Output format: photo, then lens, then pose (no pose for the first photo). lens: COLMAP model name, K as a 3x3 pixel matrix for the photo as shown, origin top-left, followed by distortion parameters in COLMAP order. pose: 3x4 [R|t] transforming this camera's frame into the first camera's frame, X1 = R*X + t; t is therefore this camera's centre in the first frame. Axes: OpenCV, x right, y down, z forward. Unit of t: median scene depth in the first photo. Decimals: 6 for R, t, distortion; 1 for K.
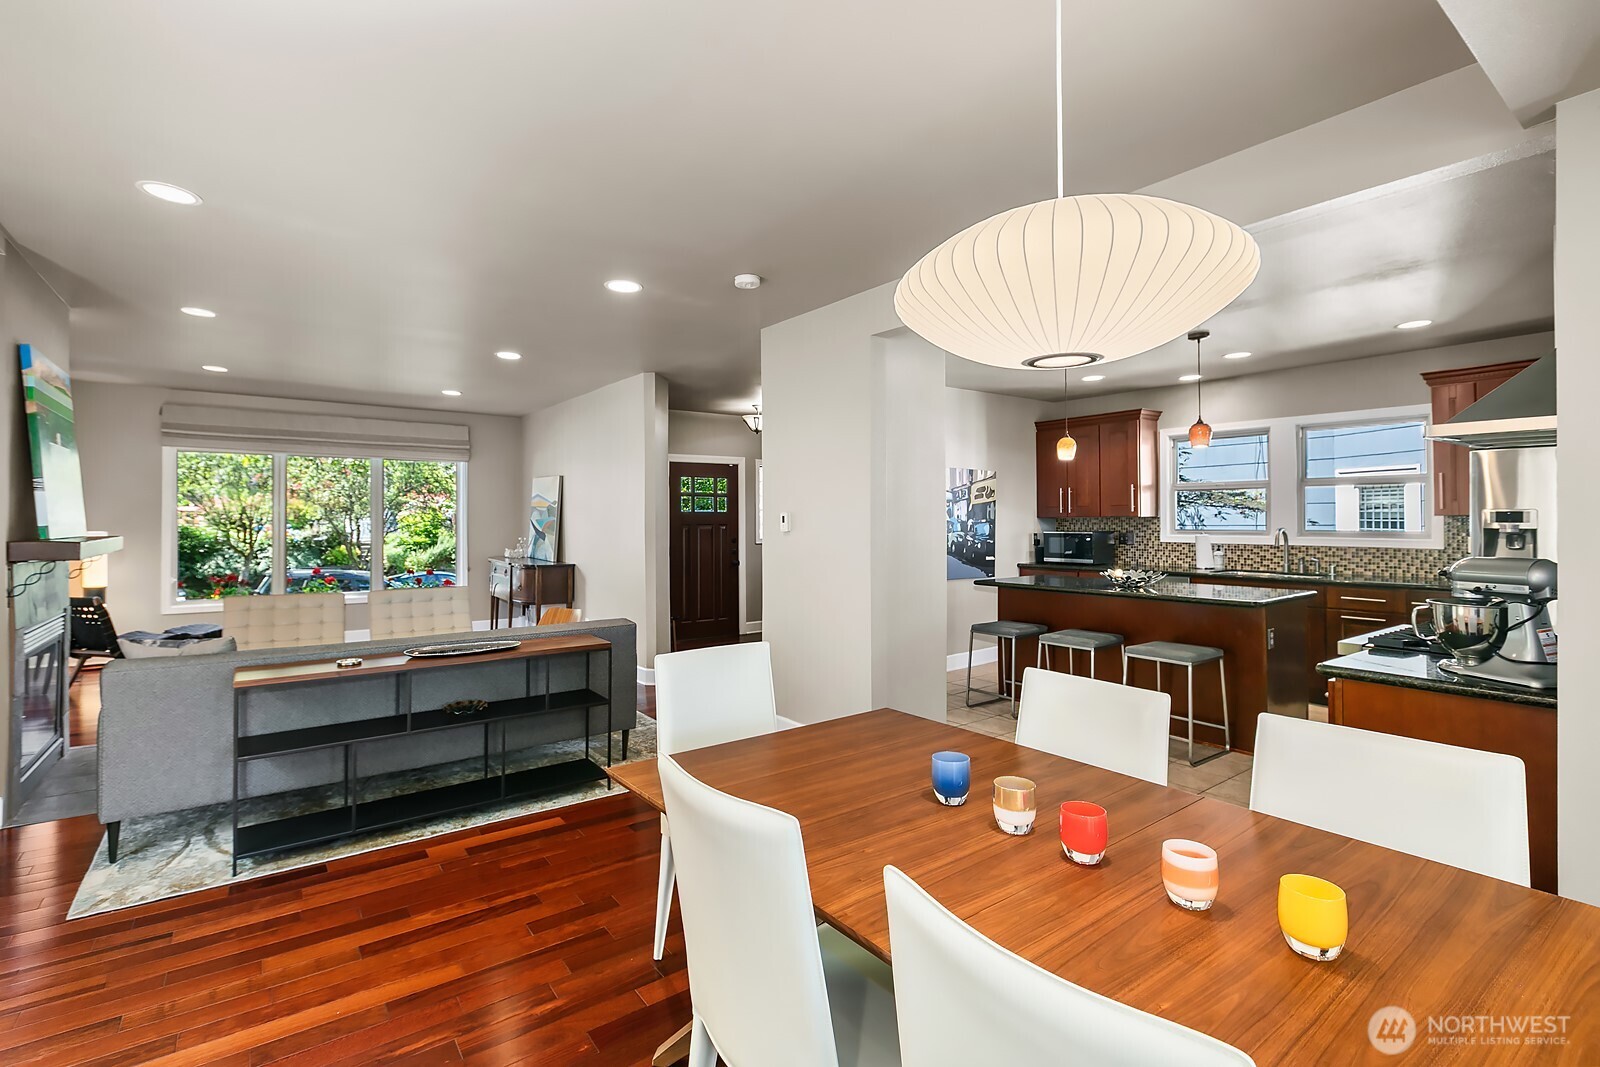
lens RADIAL K [[739.0, 0, 755.1], [0, 739.0, 511.8], [0, 0, 1]] dist [0.003392, -0.001223]
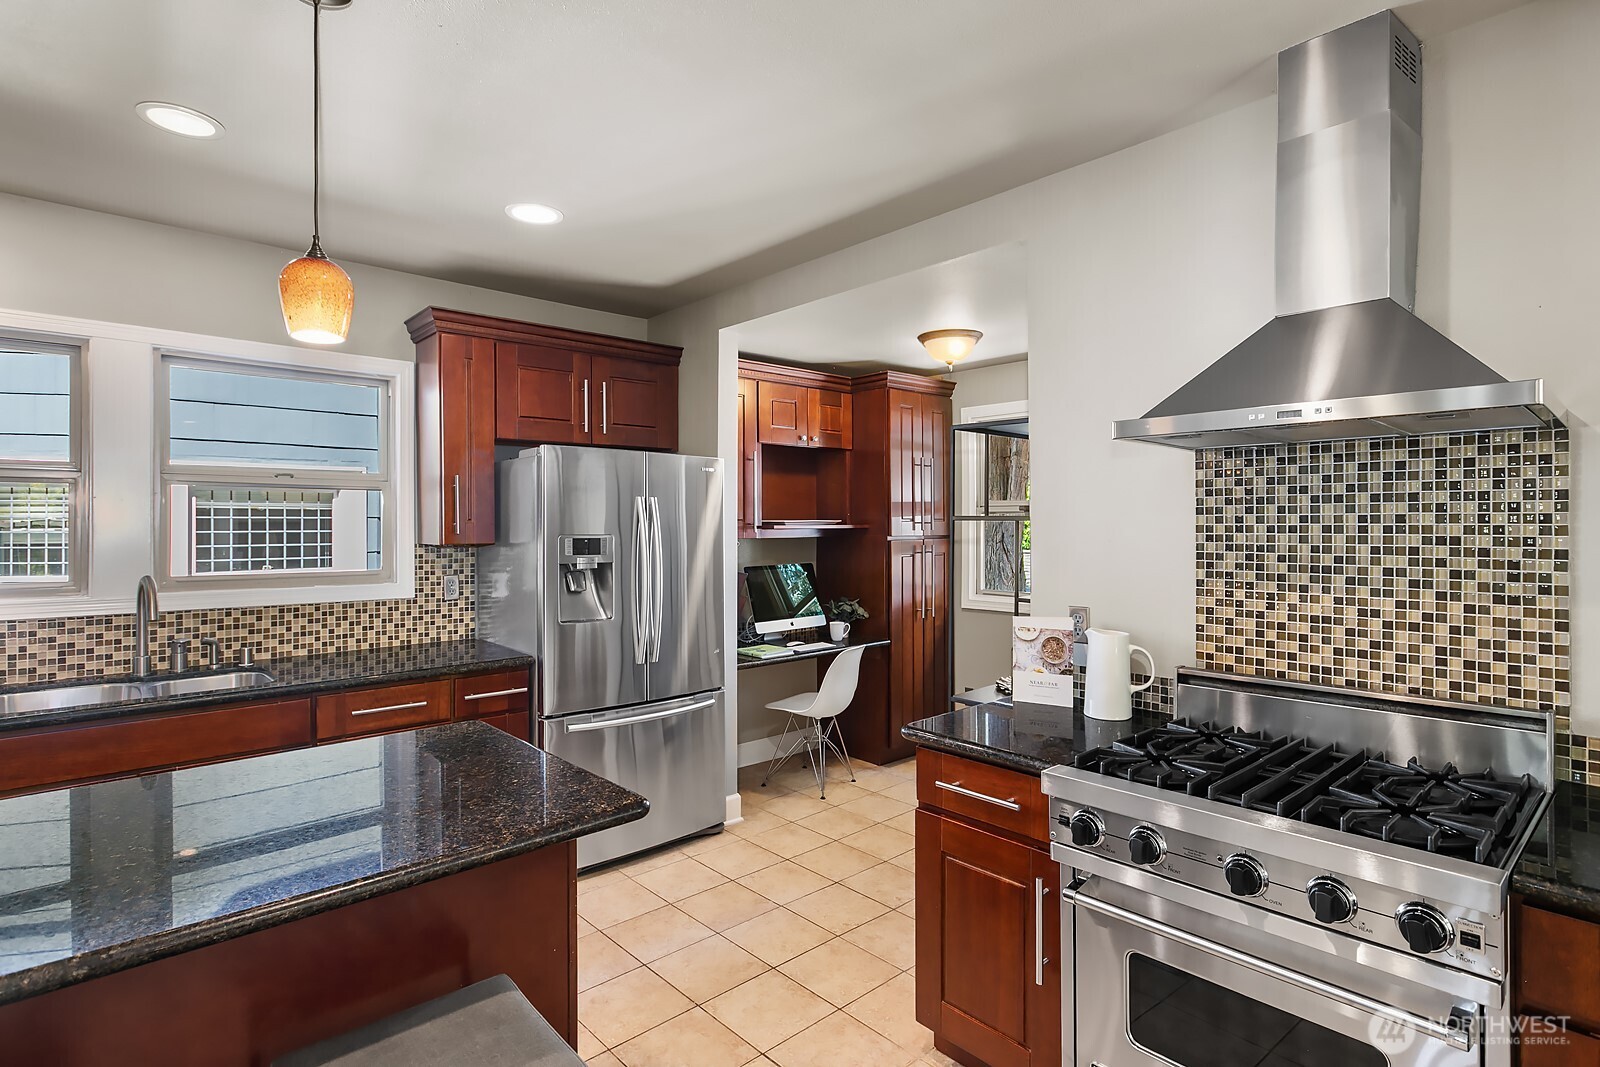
lens RADIAL K [[794.2, 0, 833.2], [0, 794.2, 526.0], [0, 0, 1]] dist [-0.000813, -0.000839]
pose [[-0.132728, 0.007055, 0.991127, 0.173302], [-0.005122, 0.999956, -0.007804, -0.005373], [-0.991139, -0.006112, -0.132686, 0.587337]]
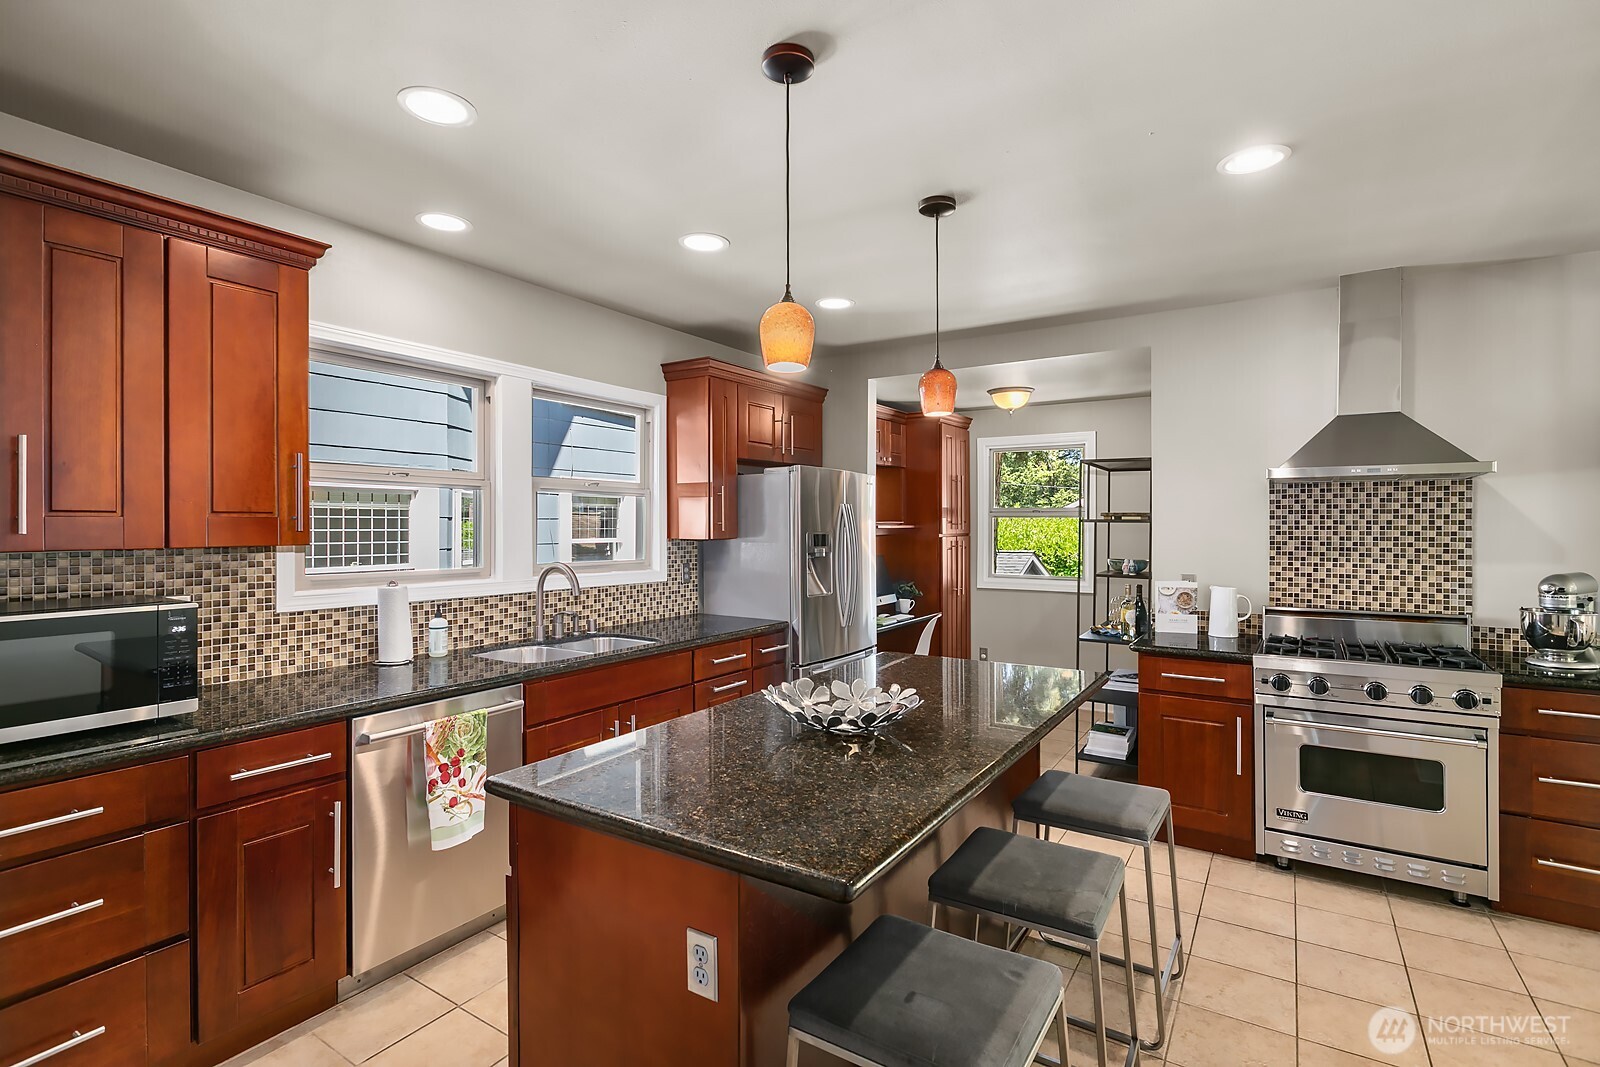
lens RADIAL K [[746.5, 0, 832.8], [0, 746.5, 529.6], [0, 0, 1]] dist [0.001319, -0.000179]
pose [[-0.379424, 0.004474, 0.925212, 0.093495], [-0.005614, 0.999959, -0.007138, -0.000267], [-0.925206, -0.007903, -0.379383, 0.906988]]
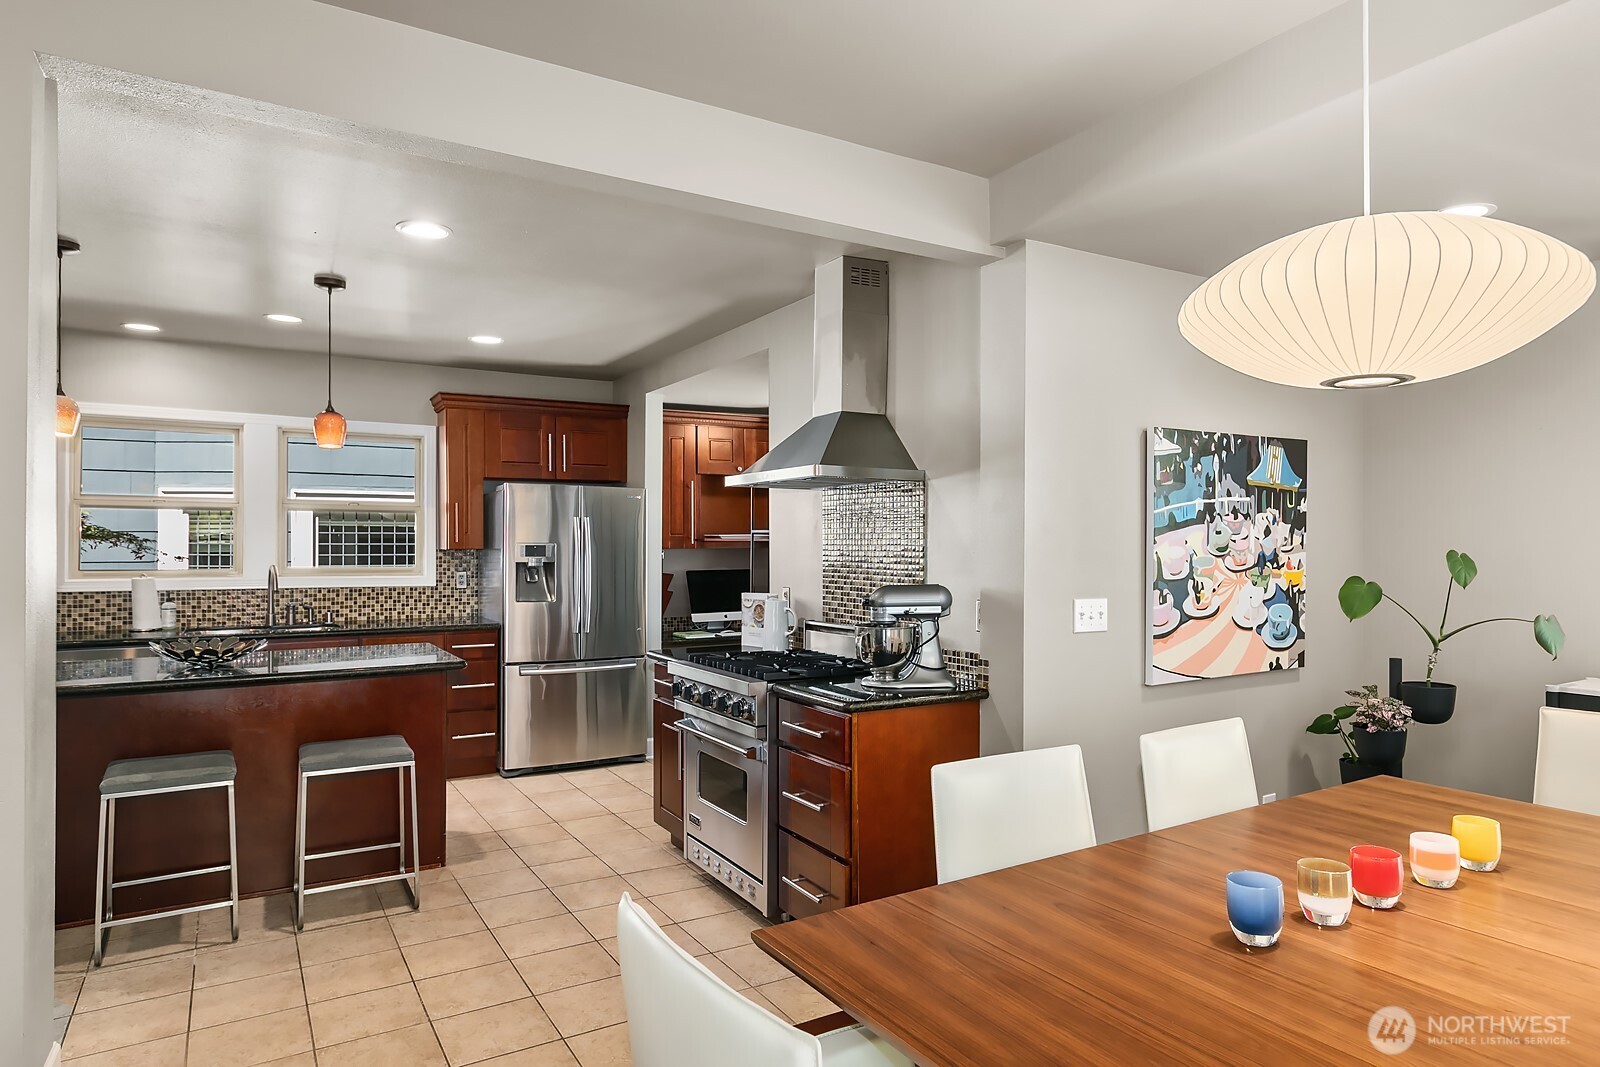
lens RADIAL K [[938.7, 0, 859.6], [0, 938.7, 552.1], [0, 0, 1]] dist [-0.004078, -0.001780]
pose [[0.046240, 0.002109, 0.998928, -0.167283], [-0.010196, 0.999947, -0.001639, 0.003876], [-0.998878, -0.010109, 0.046259, 0.334159]]
